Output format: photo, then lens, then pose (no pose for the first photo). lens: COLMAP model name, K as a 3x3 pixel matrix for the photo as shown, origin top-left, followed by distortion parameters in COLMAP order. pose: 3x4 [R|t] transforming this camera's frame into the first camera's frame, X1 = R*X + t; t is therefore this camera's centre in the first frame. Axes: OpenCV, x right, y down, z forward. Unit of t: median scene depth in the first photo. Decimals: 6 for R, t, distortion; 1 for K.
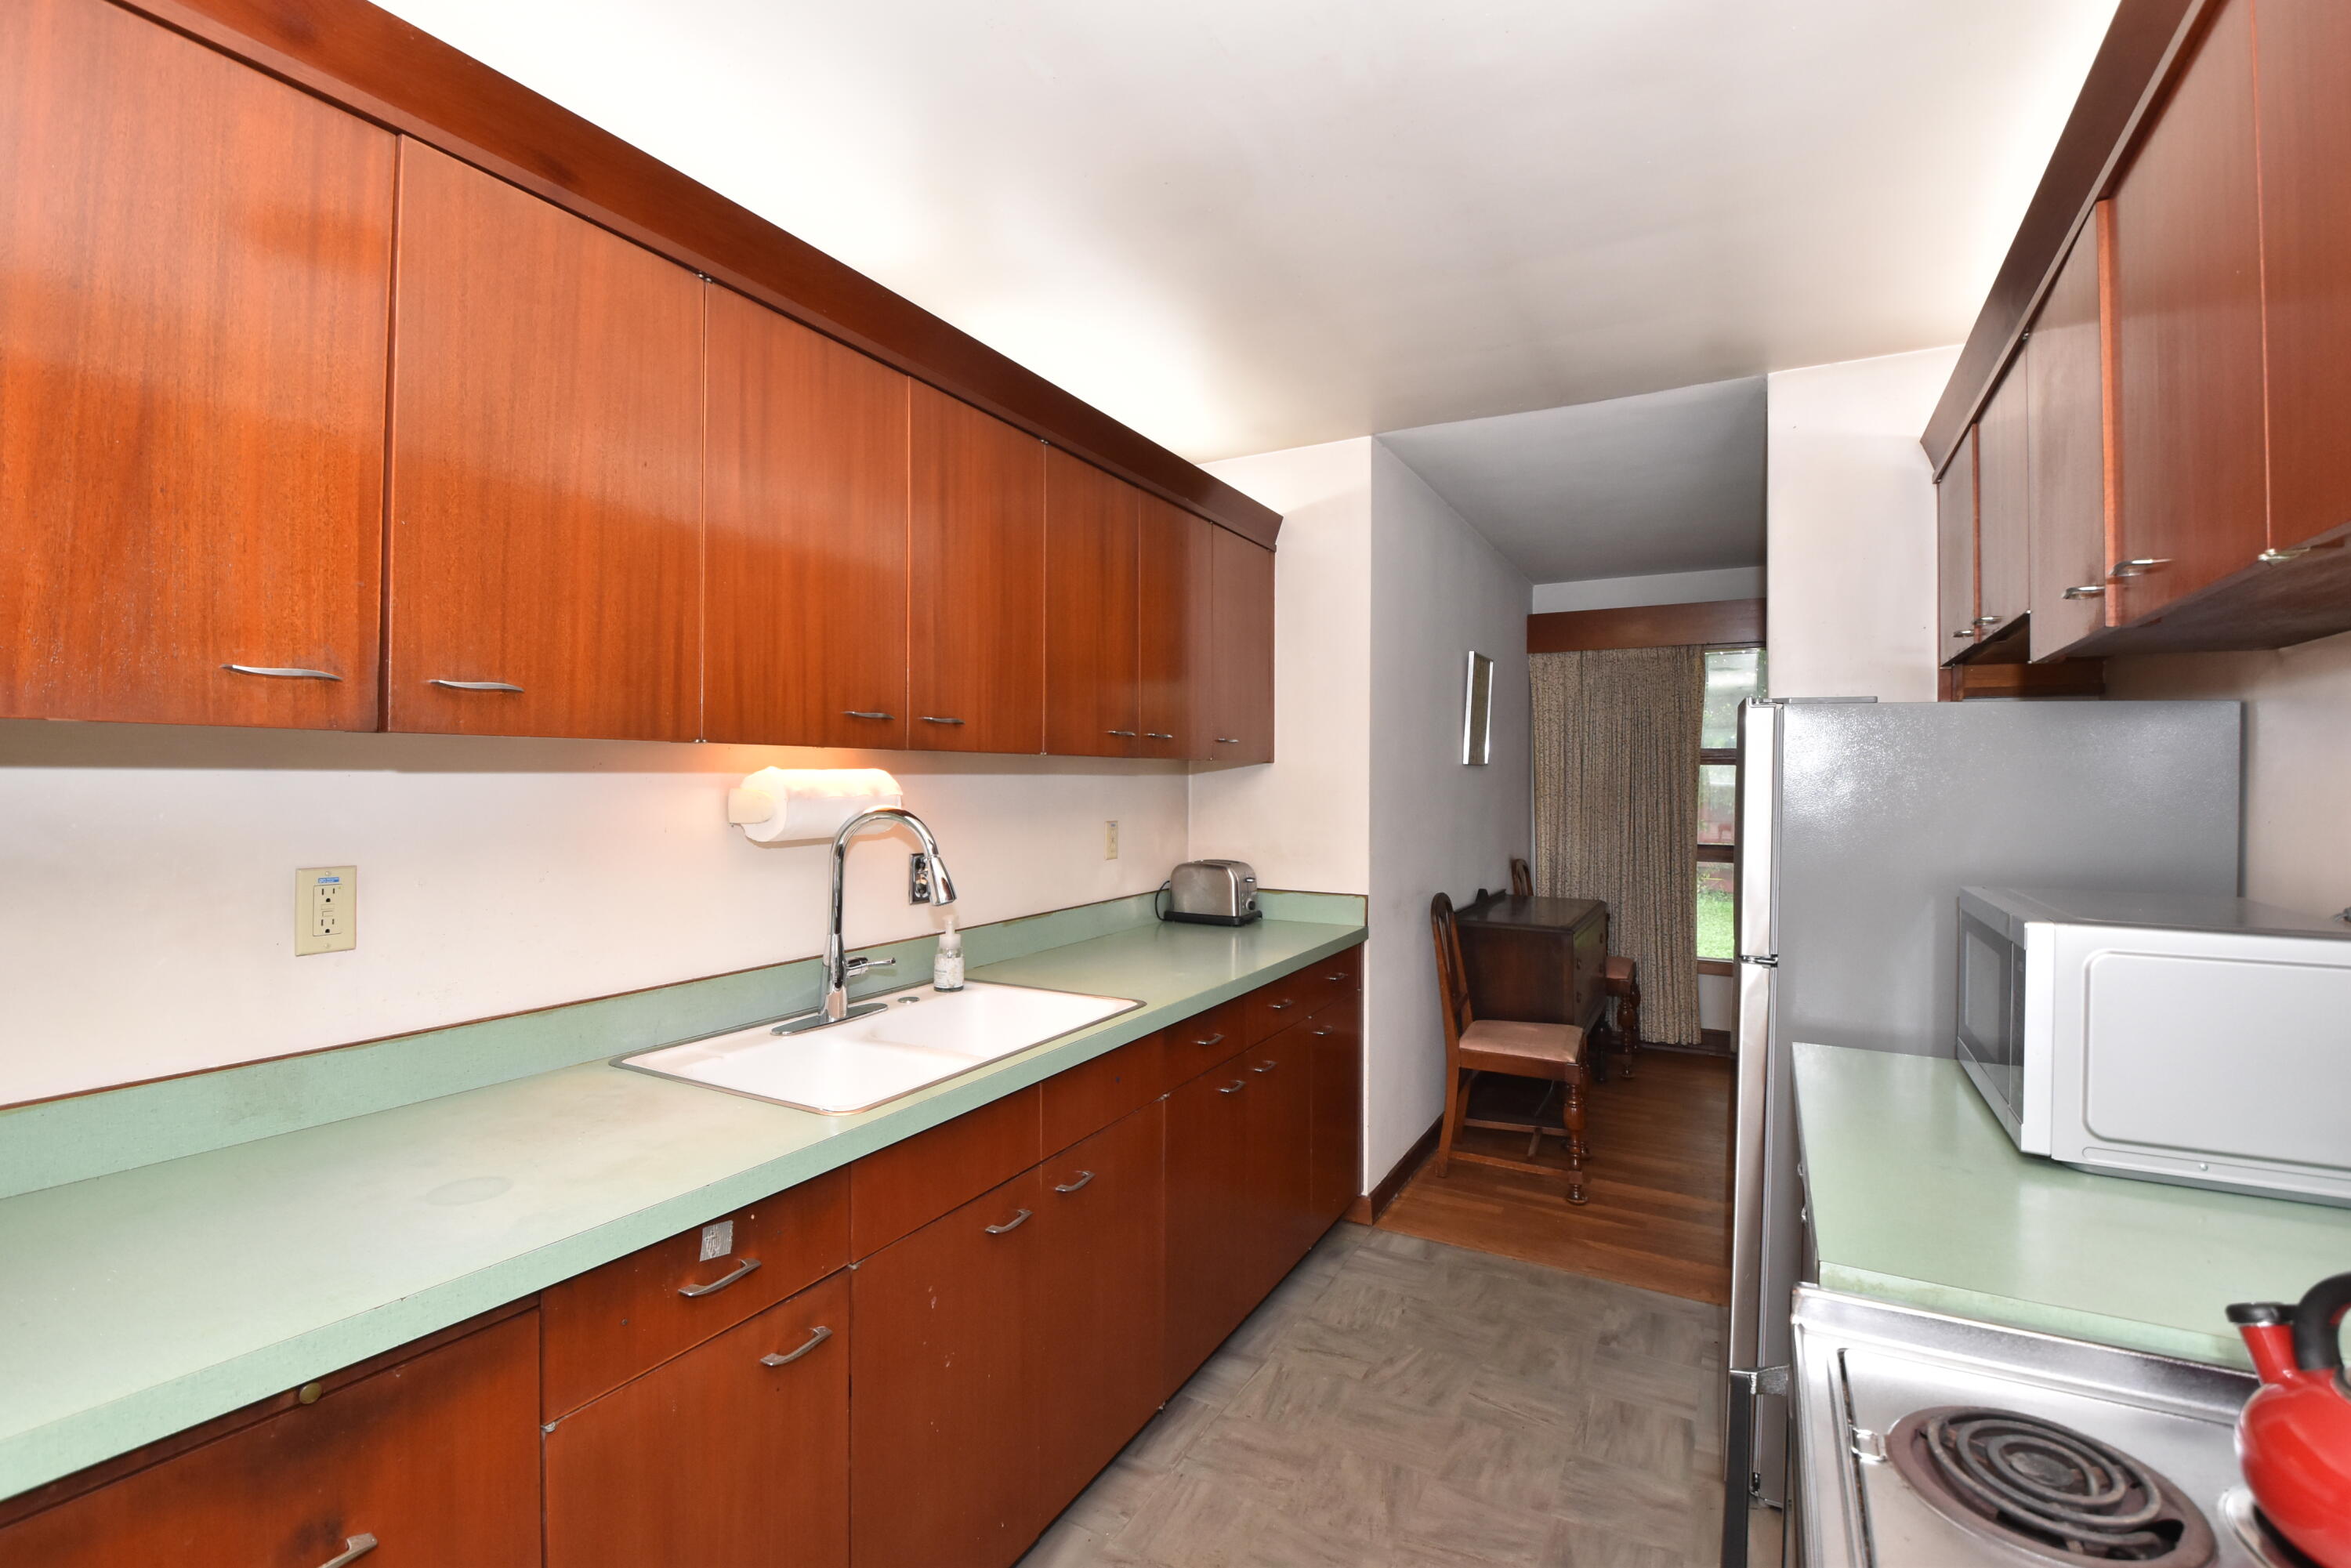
lens RADIAL K [[1032.2, 0, 1171.2], [0, 1032.2, 776.7], [0, 0, 1]] dist [0.009444, -0.030874]
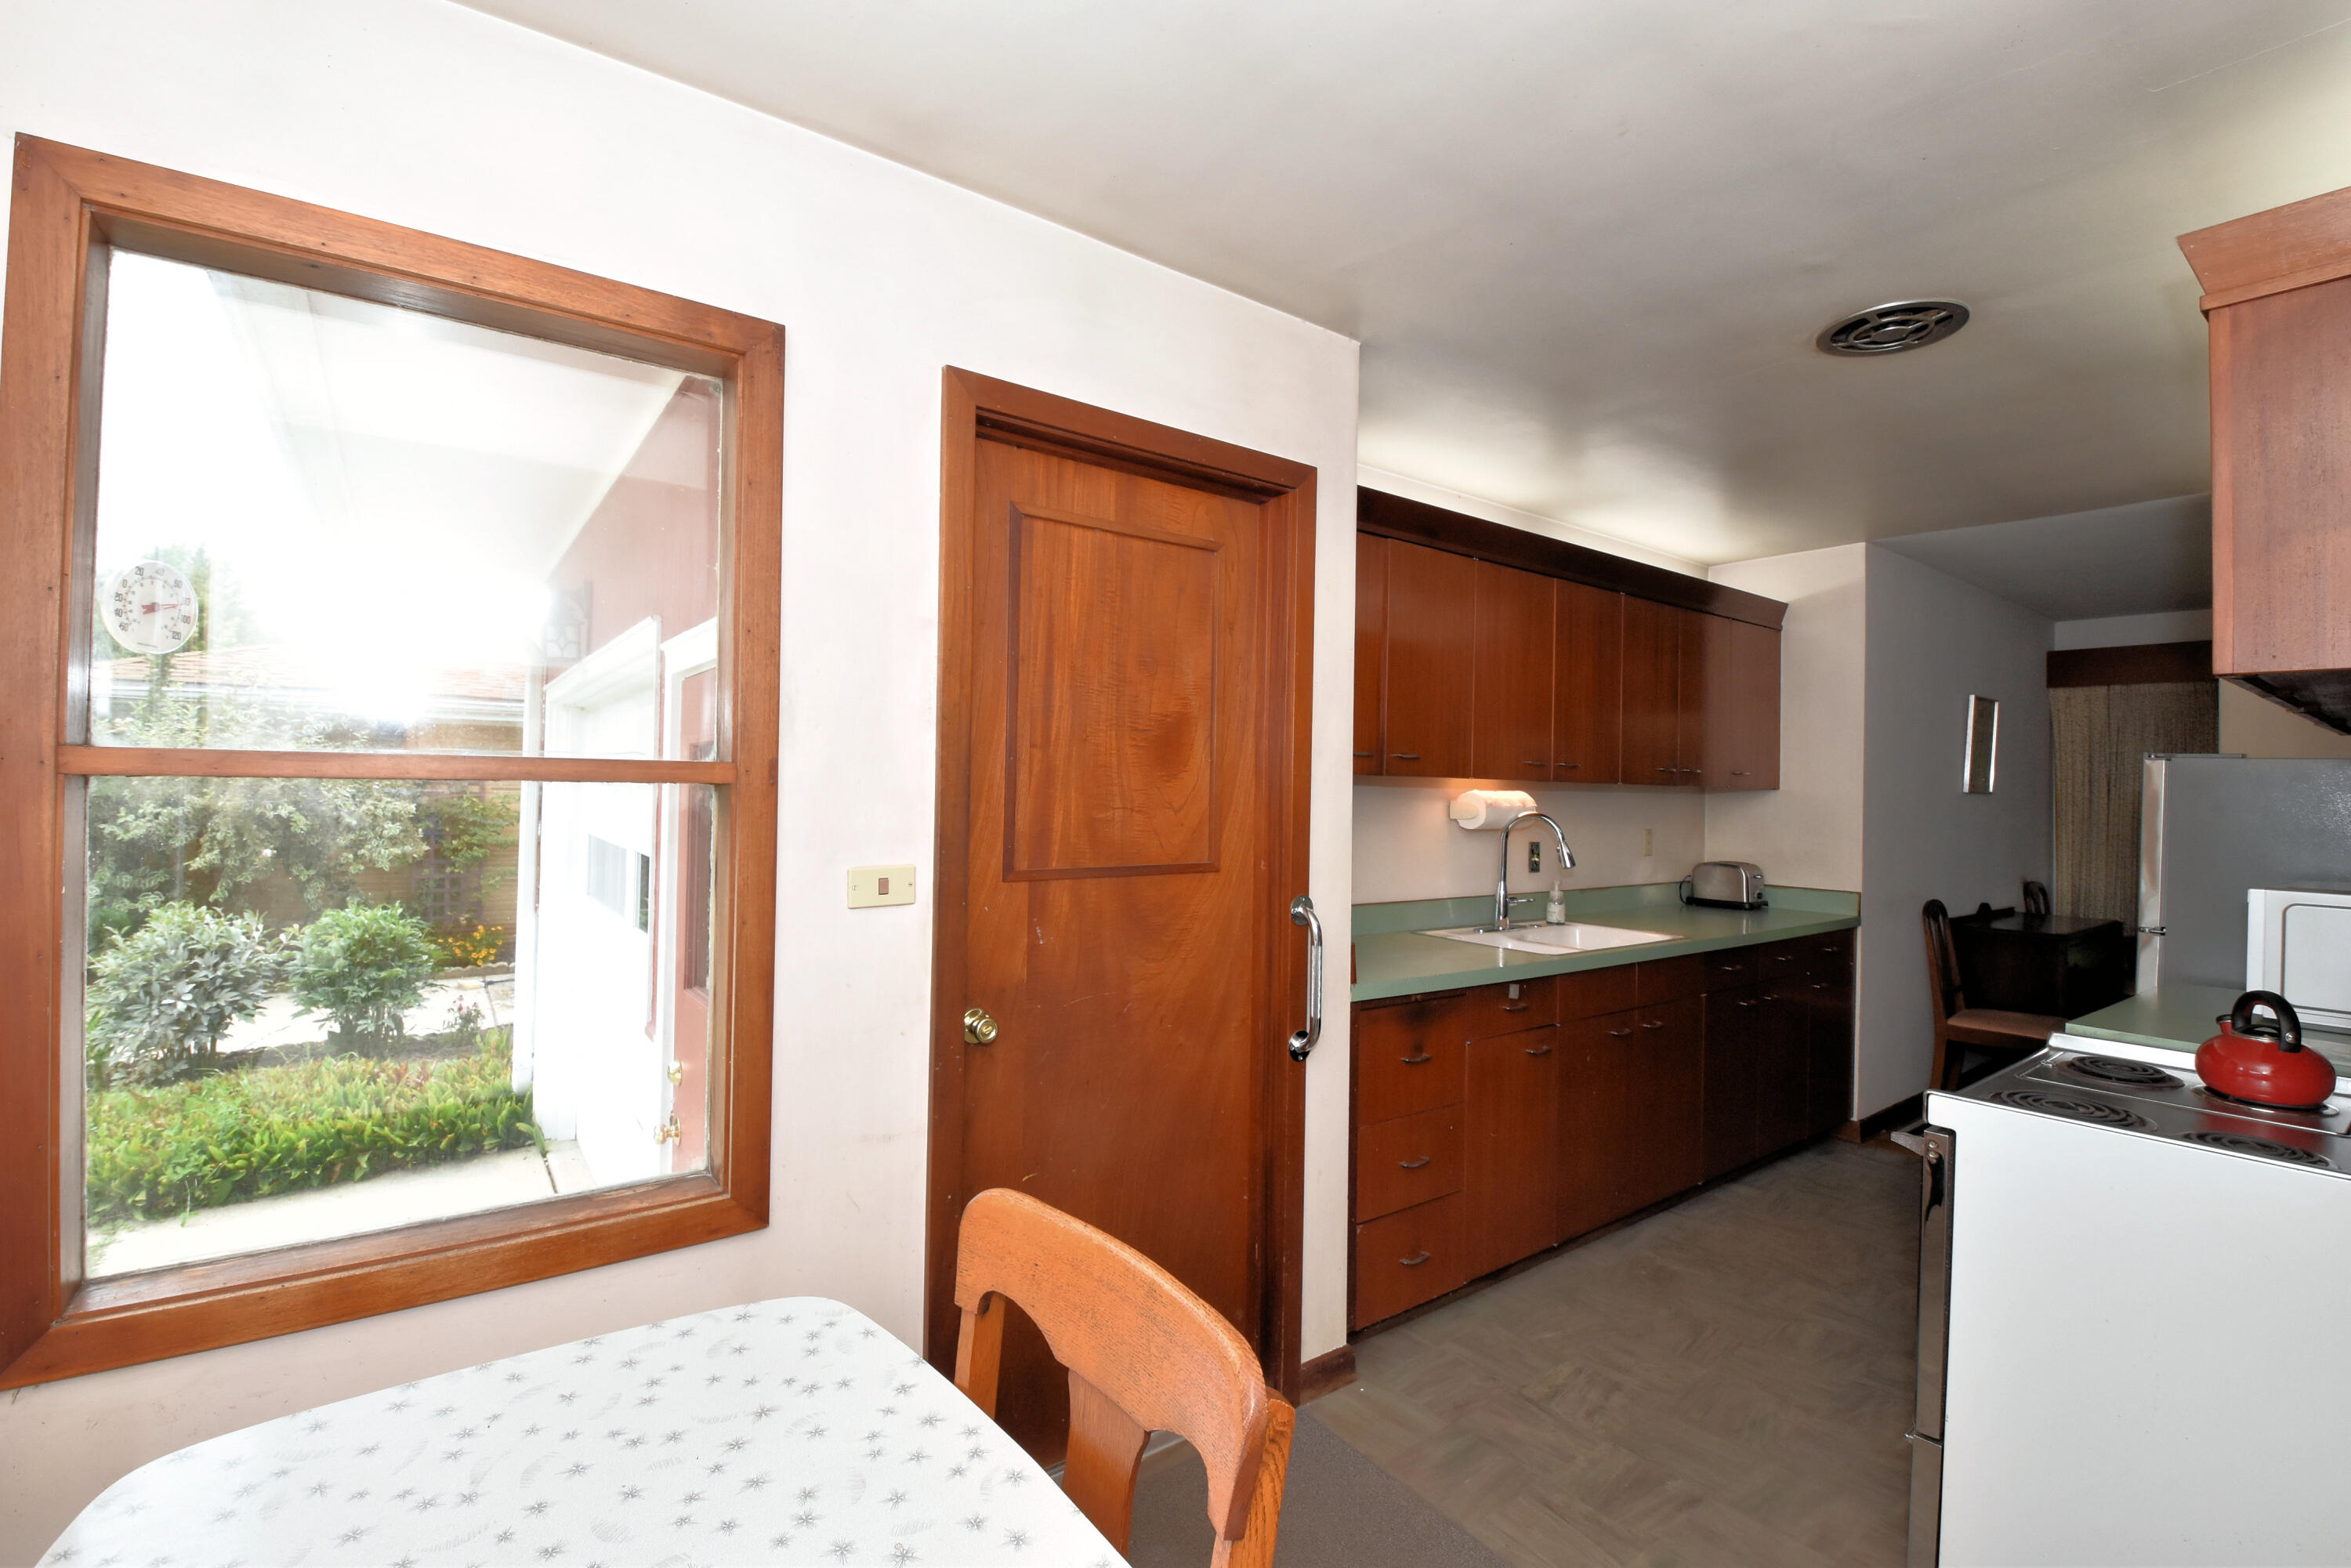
lens RADIAL K [[1032.2, 0, 1171.2], [0, 1032.2, 776.7], [0, 0, 1]] dist [0.009444, -0.030874]
pose [[0.910503, 0.008827, -0.413409, -0.076979], [-0.016380, 0.999757, -0.014728, 0.002723], [0.413179, 0.020181, 0.910426, -0.637294]]
